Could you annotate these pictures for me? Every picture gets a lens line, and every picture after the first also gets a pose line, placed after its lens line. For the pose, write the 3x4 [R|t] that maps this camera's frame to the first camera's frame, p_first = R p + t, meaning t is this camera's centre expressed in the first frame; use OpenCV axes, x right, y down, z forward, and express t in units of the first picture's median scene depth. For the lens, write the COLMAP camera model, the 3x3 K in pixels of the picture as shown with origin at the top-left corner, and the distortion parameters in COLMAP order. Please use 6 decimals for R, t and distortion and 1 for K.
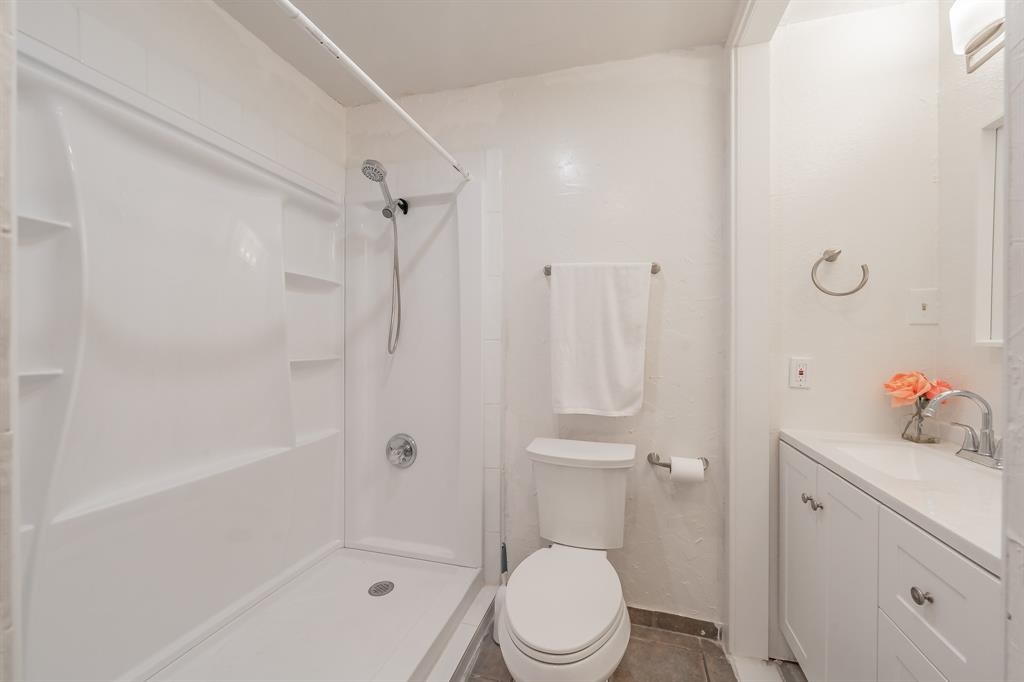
lens RADIAL K [[394.3, 0, 512.0], [0, 394.3, 341.0], [0, 0, 1]] dist [0.001400, 0.000197]
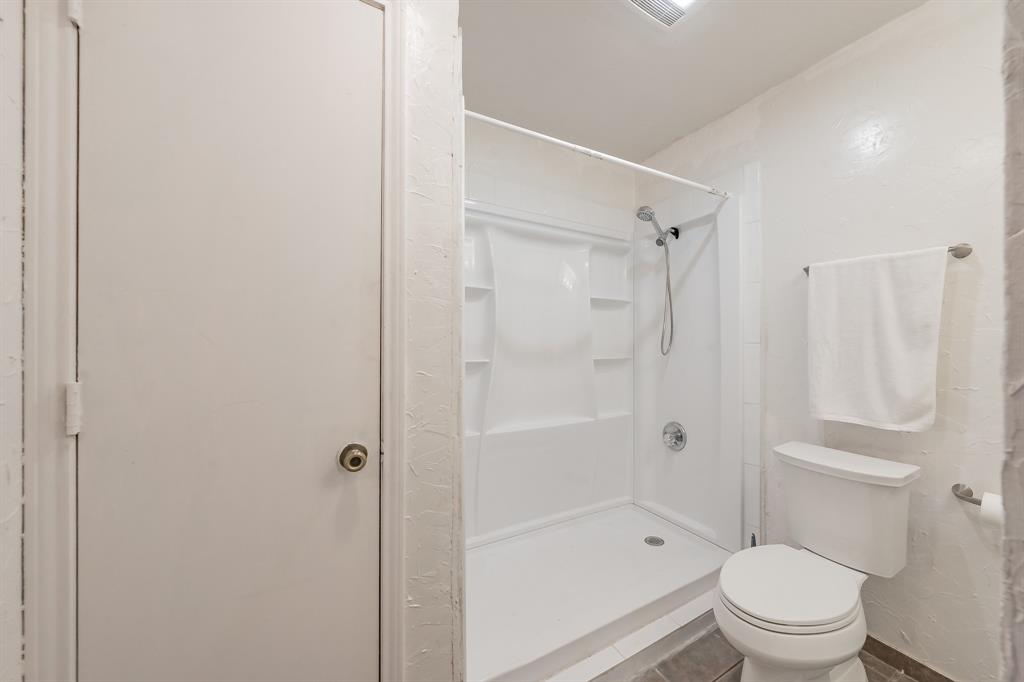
lens RADIAL K [[353.7, 0, 510.3], [0, 353.7, 341.9], [0, 0, 1]] dist [-0.000797, -0.000169]
pose [[0.676268, -0.010802, -0.736576, 0.198293], [0.002198, 0.999918, -0.012647, 0.003699], [0.736652, 0.006934, 0.676236, -0.109622]]
